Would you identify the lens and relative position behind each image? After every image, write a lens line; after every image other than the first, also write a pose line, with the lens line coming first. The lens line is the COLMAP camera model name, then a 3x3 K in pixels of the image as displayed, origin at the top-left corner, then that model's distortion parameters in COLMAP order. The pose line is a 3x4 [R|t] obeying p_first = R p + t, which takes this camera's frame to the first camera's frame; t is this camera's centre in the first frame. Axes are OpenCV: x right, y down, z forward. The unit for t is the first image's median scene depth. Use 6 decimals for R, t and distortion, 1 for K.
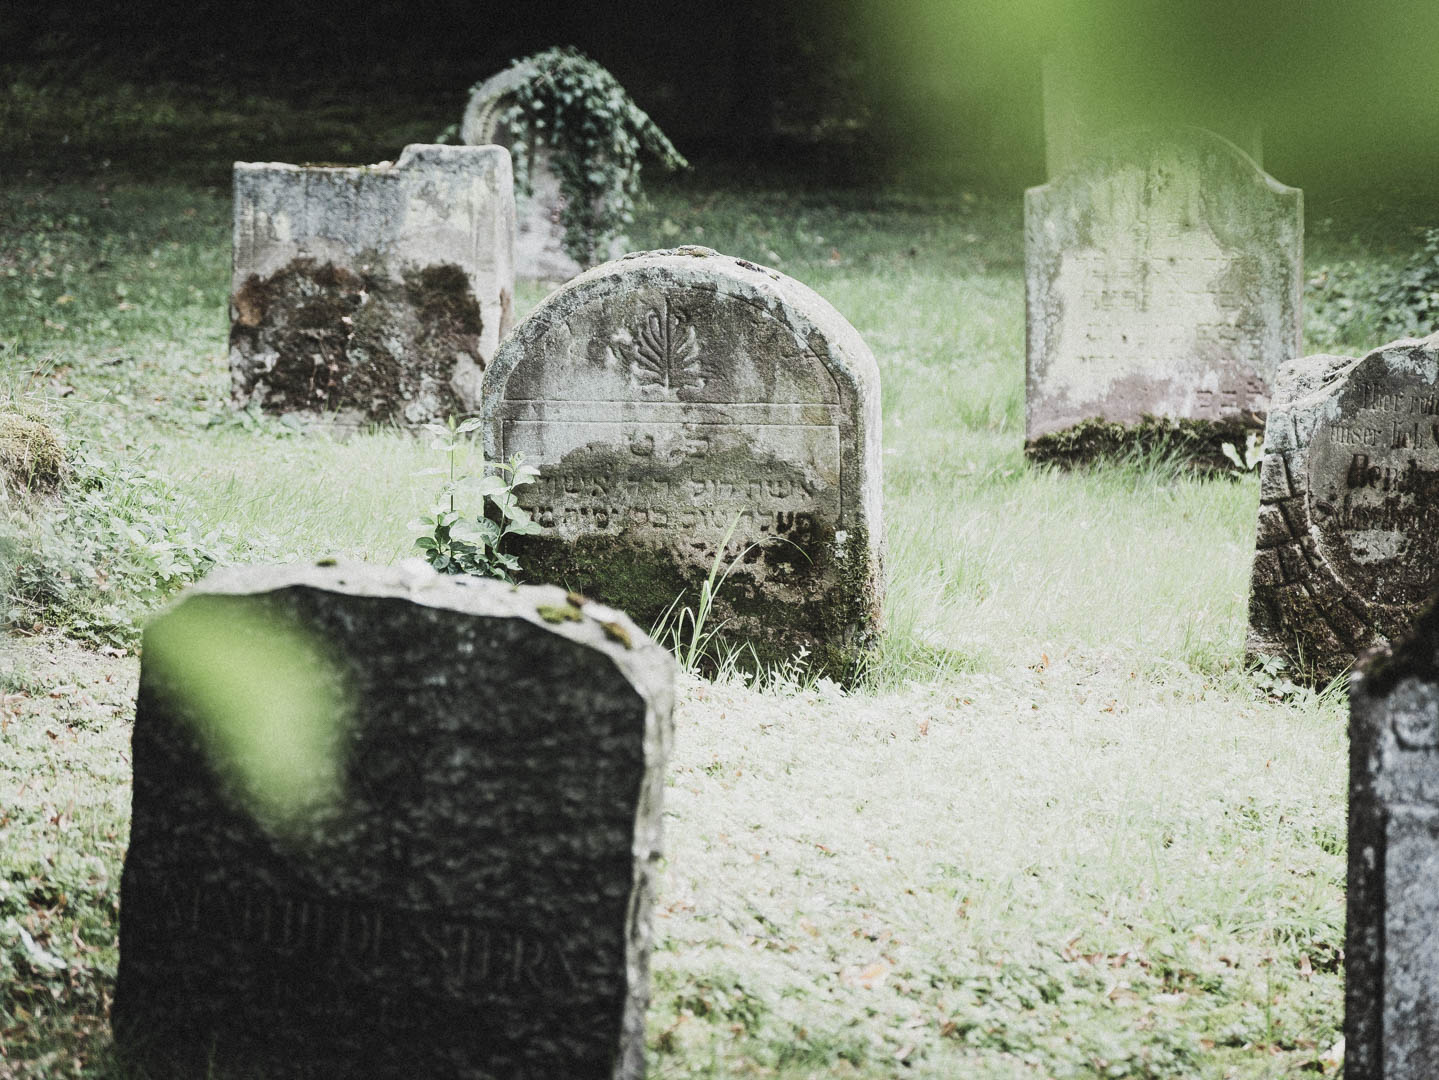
lens RADIAL K [[4225.6, 0, 719.6], [0, 4225.6, 540.7], [0, 0, 1]] dist [0.003942, 0.000000]
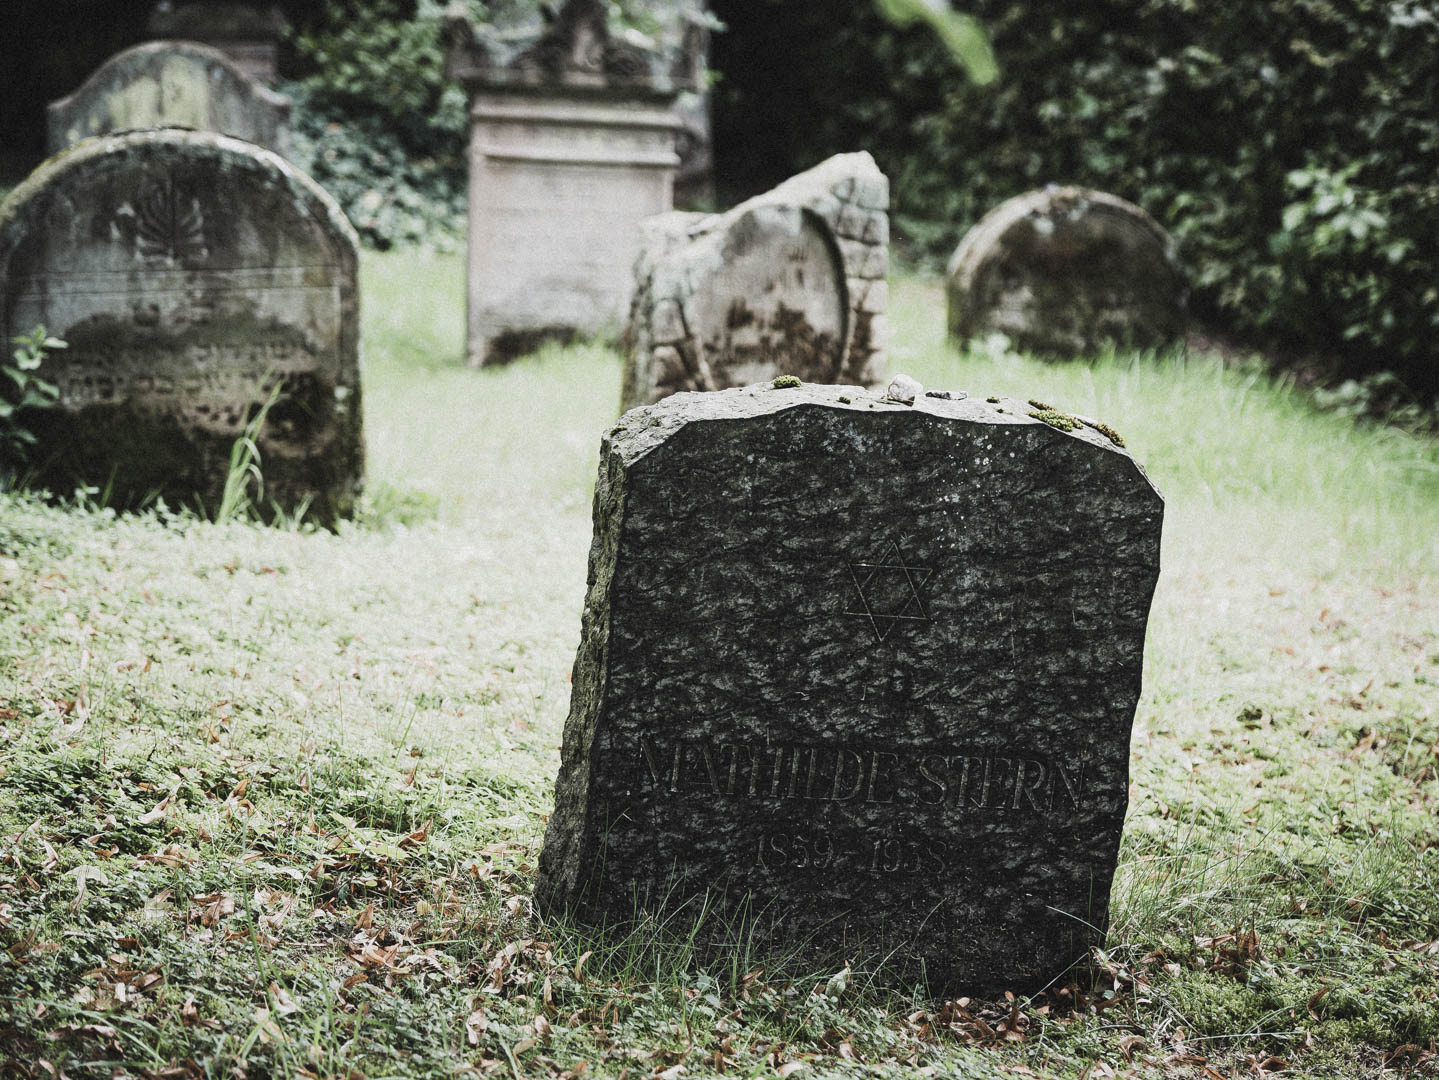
lens RADIAL K [[3270.3, 0, 719.3], [0, 3270.3, 538.8], [0, 0, 1]] dist [-0.025855, 0.000000]
pose [[0.891170, -0.071320, 0.448029, -0.258497], [0.056728, 0.997333, 0.045925, 0.003367], [-0.450109, -0.015511, 0.892839, 0.220105]]
